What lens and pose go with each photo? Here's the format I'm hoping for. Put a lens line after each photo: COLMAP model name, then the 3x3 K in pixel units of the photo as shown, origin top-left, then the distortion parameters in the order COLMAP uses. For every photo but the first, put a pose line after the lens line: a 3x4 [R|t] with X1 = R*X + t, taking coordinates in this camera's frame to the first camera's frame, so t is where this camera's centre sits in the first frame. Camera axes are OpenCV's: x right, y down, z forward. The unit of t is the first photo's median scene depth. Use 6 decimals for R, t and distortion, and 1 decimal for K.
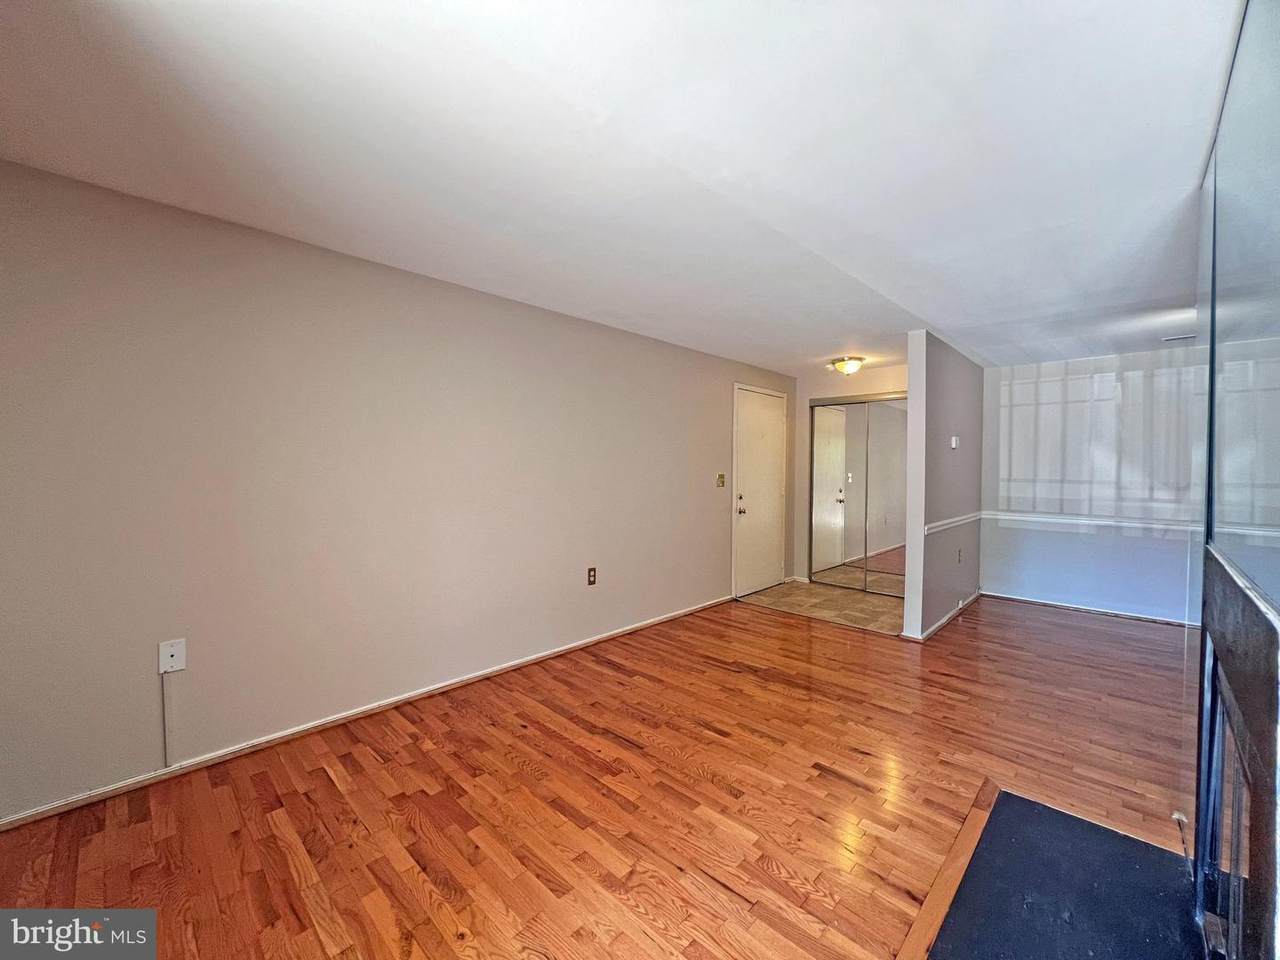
lens RADIAL K [[513.6, 0, 639.5], [0, 513.6, 480.5], [0, 0, 1]] dist [0.000203, 0.000046]
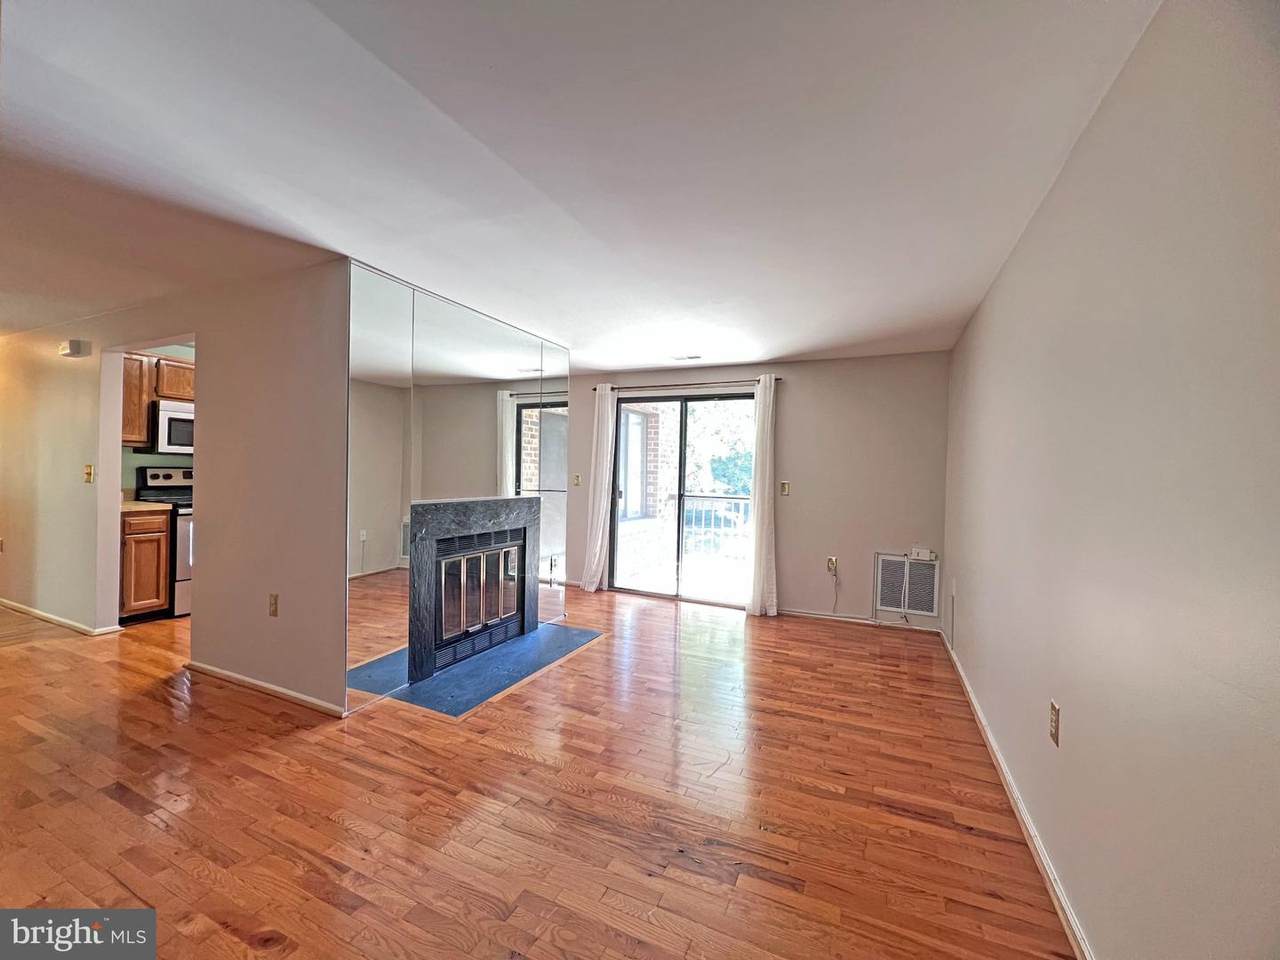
lens RADIAL K [[513.6, 0, 639.8], [0, 513.6, 480.5], [0, 0, 1]] dist [0.000203, 0.000046]
pose [[-0.942632, -0.023766, -0.332986, 0.606031], [-0.036231, 0.998854, 0.031275, -0.035274], [0.331861, 0.041545, -0.942413, 1.965774]]
